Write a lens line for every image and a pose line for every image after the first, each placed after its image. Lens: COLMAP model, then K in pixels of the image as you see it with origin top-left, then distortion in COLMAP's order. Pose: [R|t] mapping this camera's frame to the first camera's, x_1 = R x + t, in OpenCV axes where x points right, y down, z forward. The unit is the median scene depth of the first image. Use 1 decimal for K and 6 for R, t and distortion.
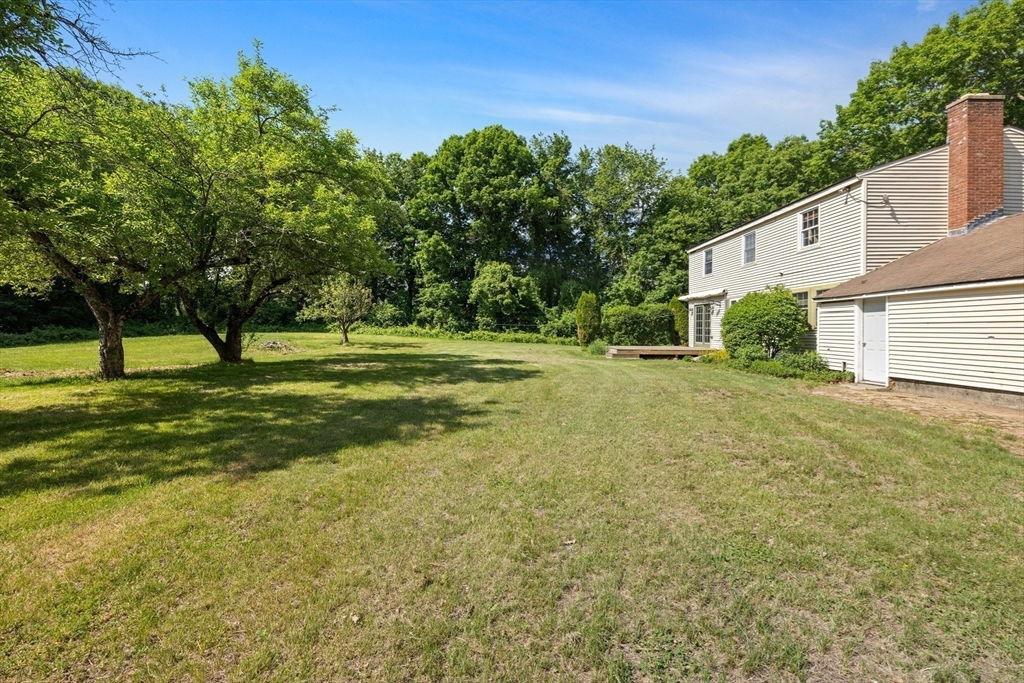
lens RADIAL K [[439.5, 0, 514.5], [0, 439.5, 326.7], [0, 0, 1]] dist [-0.001493, 0.000129]
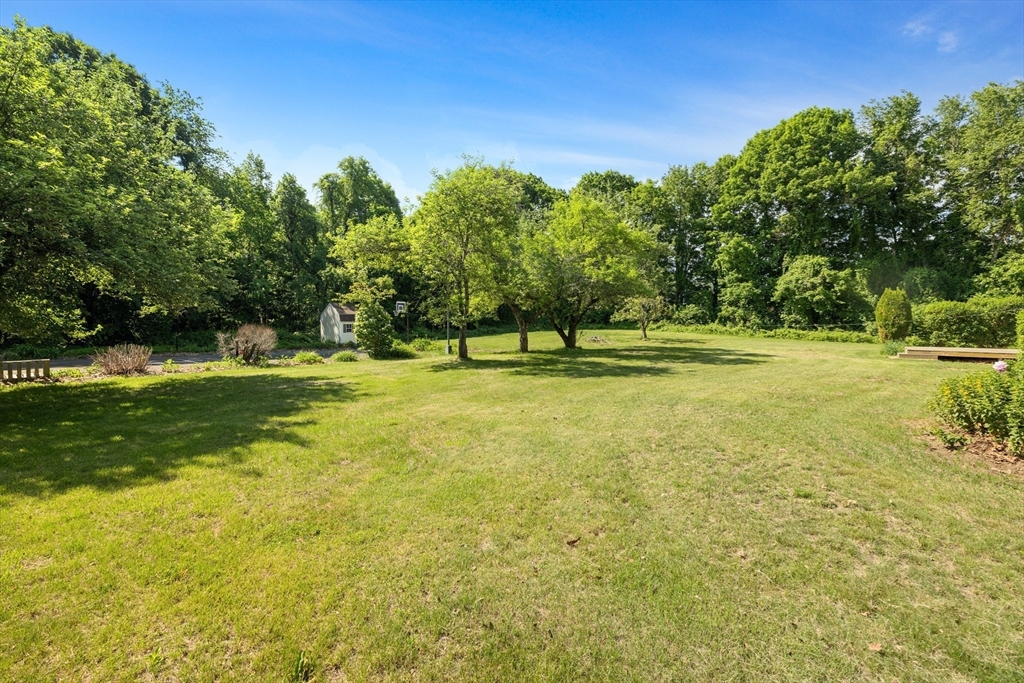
lens RADIAL K [[439.5, 0, 514.5], [0, 439.5, 326.7], [0, 0, 1]] dist [-0.001493, 0.000129]
pose [[0.763752, 0.000253, -0.645510, 0.091282], [0.004956, 0.999968, 0.006255, -0.004374], [0.645491, -0.007976, 0.763726, -0.139817]]
